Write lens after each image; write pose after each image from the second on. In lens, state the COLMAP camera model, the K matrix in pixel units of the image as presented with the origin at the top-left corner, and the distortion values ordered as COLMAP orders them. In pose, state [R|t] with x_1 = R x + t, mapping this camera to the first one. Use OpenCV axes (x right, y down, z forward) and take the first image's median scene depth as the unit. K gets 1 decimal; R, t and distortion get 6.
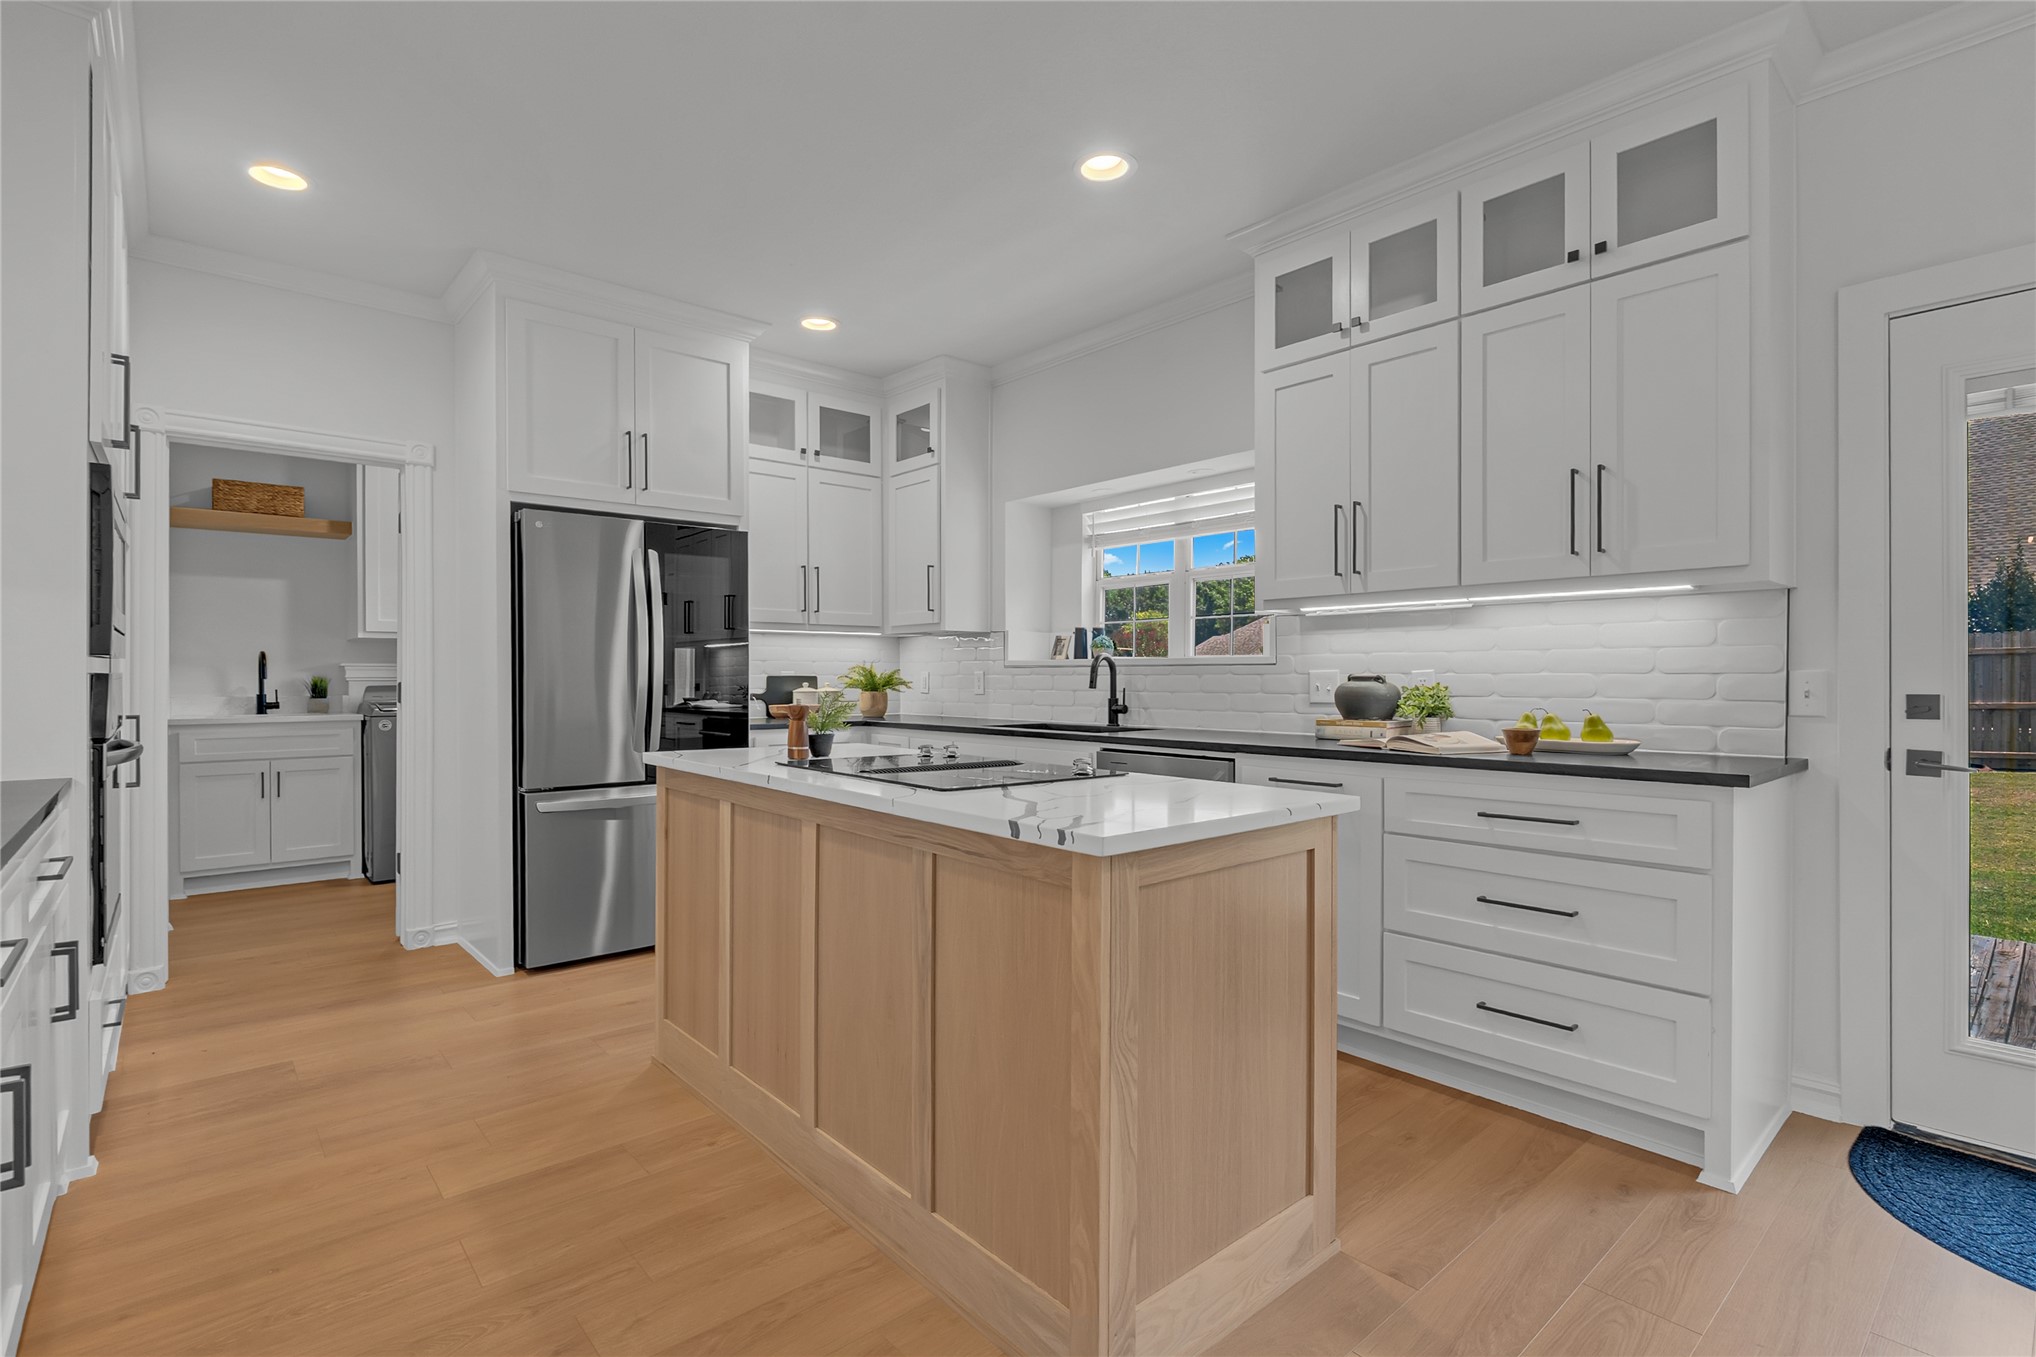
lens RADIAL K [[955.4, 0, 1027.1], [0, 955.4, 682.5], [0, 0, 1]] dist [-0.012989, 0.002992]
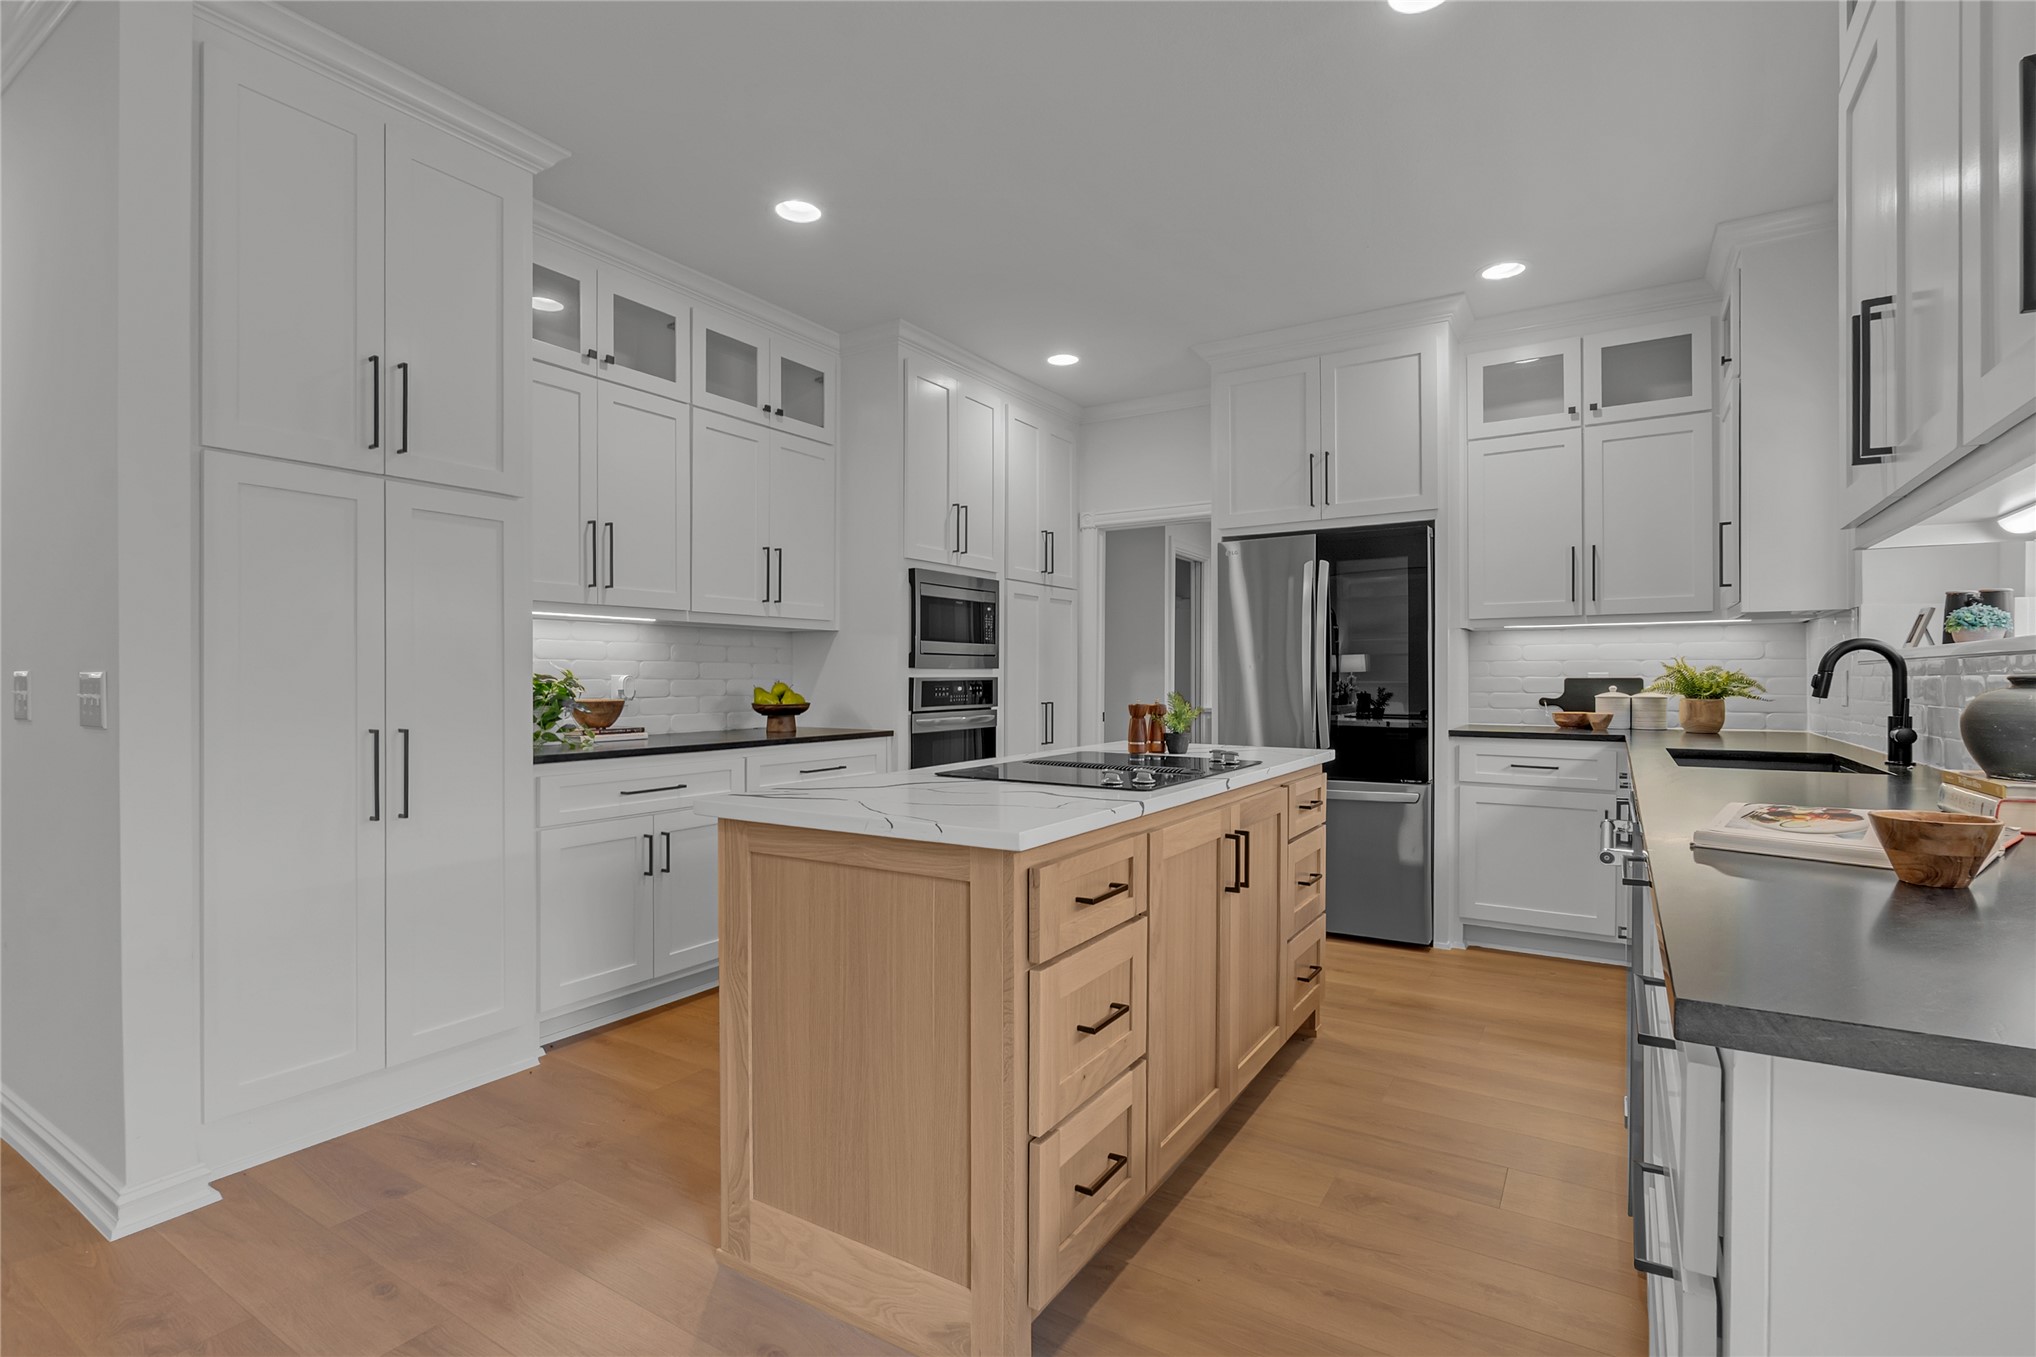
lens RADIAL K [[955.4, 0, 1030.9], [0, 955.4, 676.4], [0, 0, 1]] dist [-0.012989, 0.002992]
pose [[0.284054, -0.002867, -0.958804, 0.439369], [-0.005564, 0.999974, -0.004638, -0.002017], [0.958792, 0.006652, 0.284031, 0.314827]]
